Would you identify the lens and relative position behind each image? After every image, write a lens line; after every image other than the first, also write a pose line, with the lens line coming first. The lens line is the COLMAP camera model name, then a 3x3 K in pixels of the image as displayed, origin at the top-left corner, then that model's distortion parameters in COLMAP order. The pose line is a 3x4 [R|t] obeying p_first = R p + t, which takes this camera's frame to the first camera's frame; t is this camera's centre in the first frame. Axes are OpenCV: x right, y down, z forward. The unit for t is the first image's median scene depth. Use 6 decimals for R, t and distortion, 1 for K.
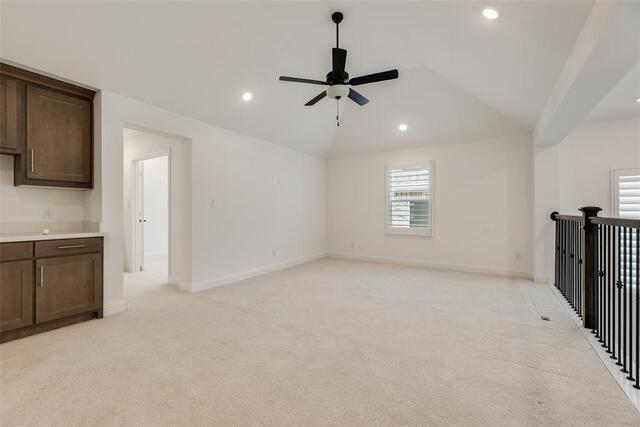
lens RADIAL K [[260.4, 0, 313.8], [0, 260.4, 211.6], [0, 0, 1]] dist [-0.000379, -0.000656]
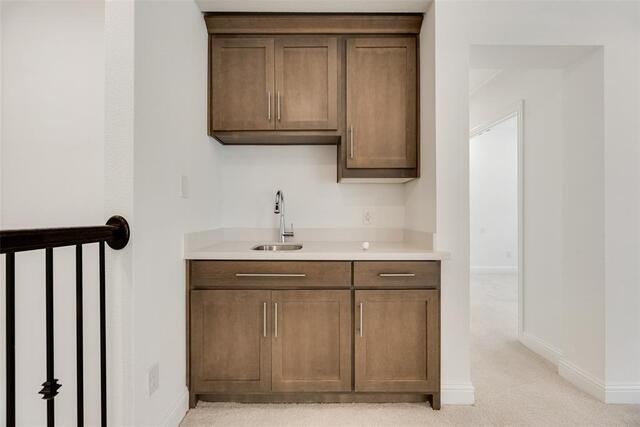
lens RADIAL K [[260.4, 0, 319.2], [0, 260.4, 212.2], [0, 0, 1]] dist [-0.000379, -0.000656]
pose [[0.555232, -0.001849, -0.831693, -0.526501], [0.003475, 0.999994, 0.000096, -0.006646], [0.831688, -0.002943, 0.555235, 0.516127]]
